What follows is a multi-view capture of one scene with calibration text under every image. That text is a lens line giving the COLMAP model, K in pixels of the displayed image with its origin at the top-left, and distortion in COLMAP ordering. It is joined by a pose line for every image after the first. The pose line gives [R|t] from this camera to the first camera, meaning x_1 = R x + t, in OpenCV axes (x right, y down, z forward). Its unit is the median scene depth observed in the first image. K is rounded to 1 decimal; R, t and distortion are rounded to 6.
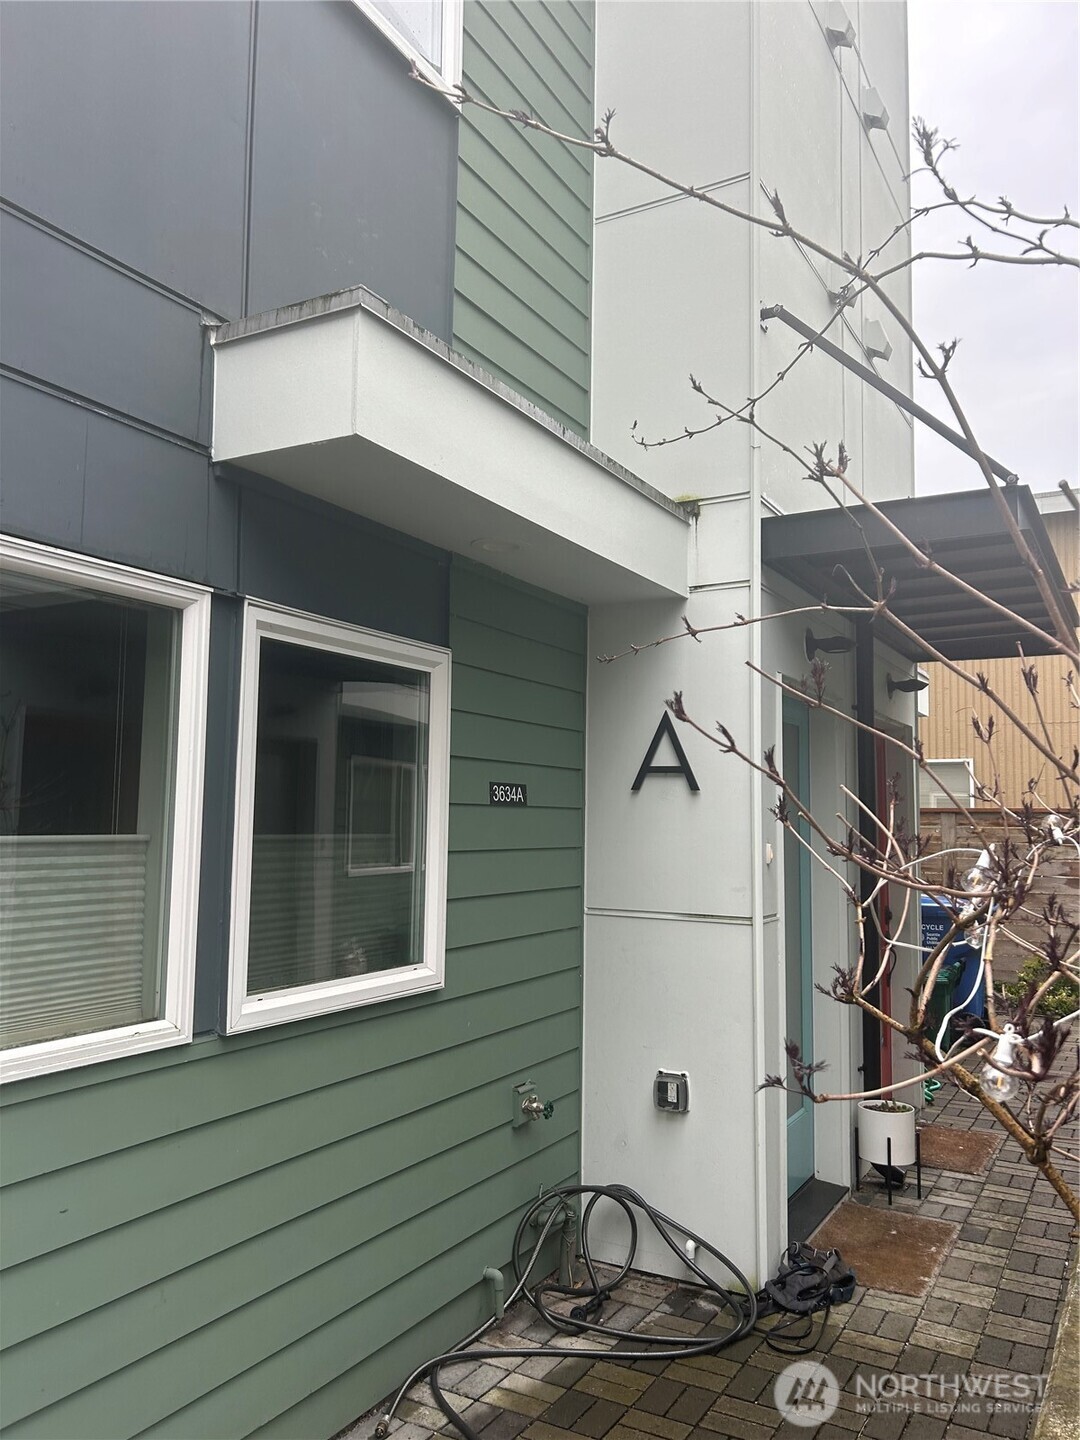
lens RADIAL K [[1091.6, 0, 541.9], [0, 1091.6, 722.7], [0, 0, 1]] dist [0.003710, -0.006474]
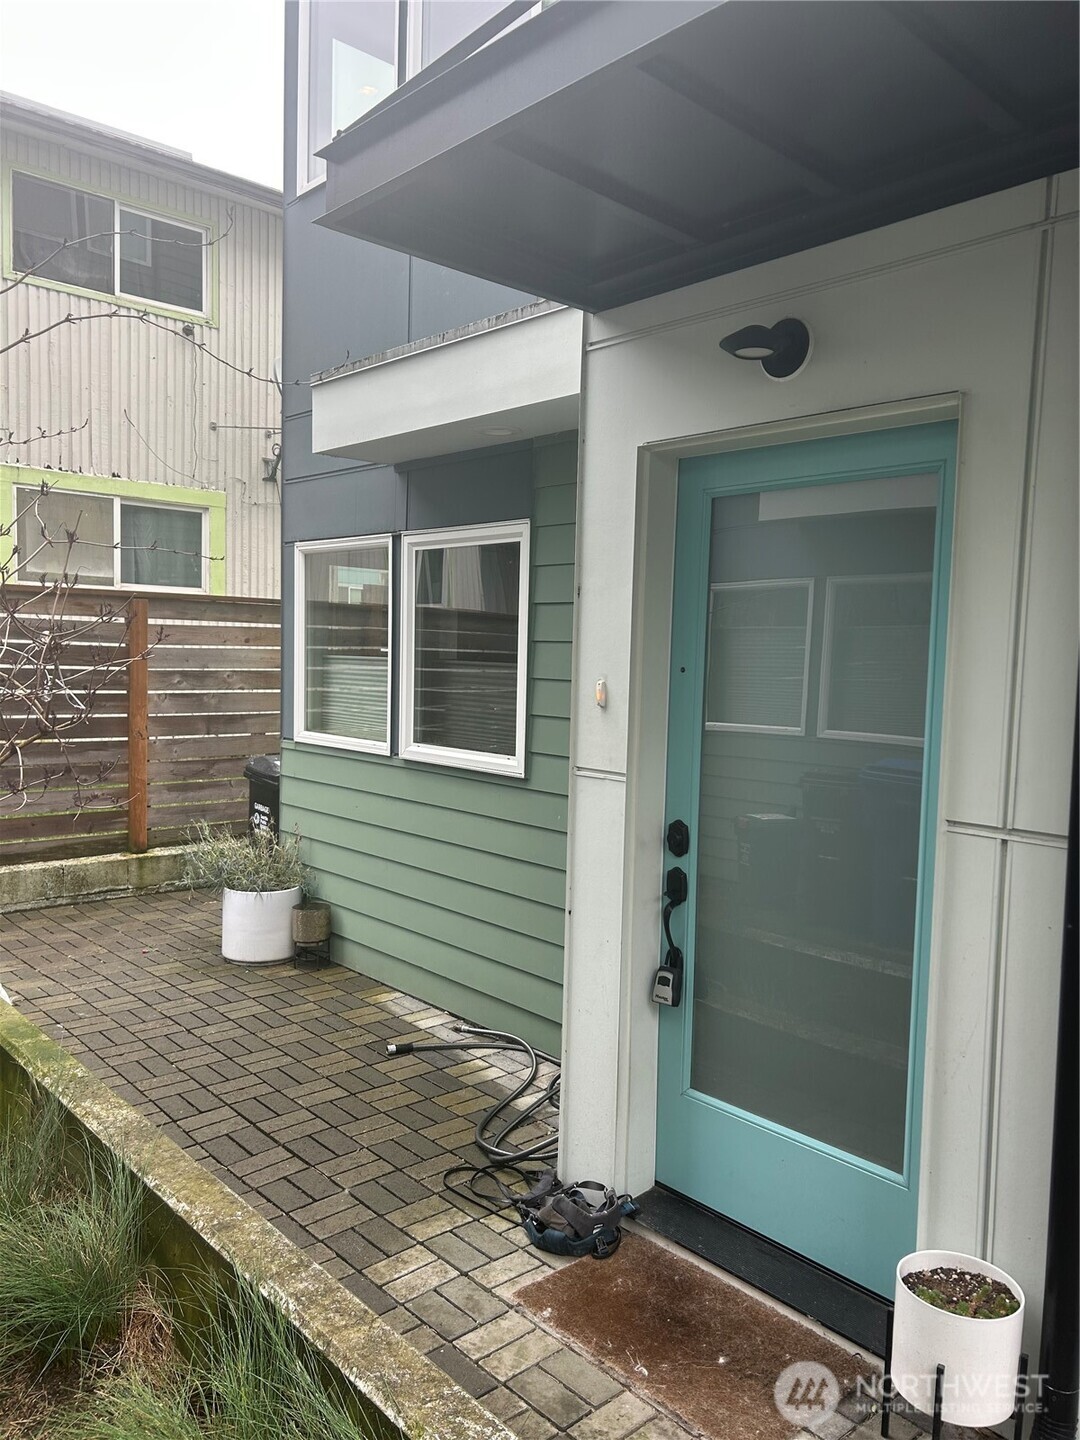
lens RADIAL K [[1091.6, 0, 542.1], [0, 1091.6, 720.0], [0, 0, 1]] dist [0.003710, -0.006474]
pose [[-0.317433, 0.041874, -0.947356, 1.158242], [0.057294, 0.998046, 0.024917, 0.139641], [0.946548, -0.046369, -0.319212, 1.446733]]
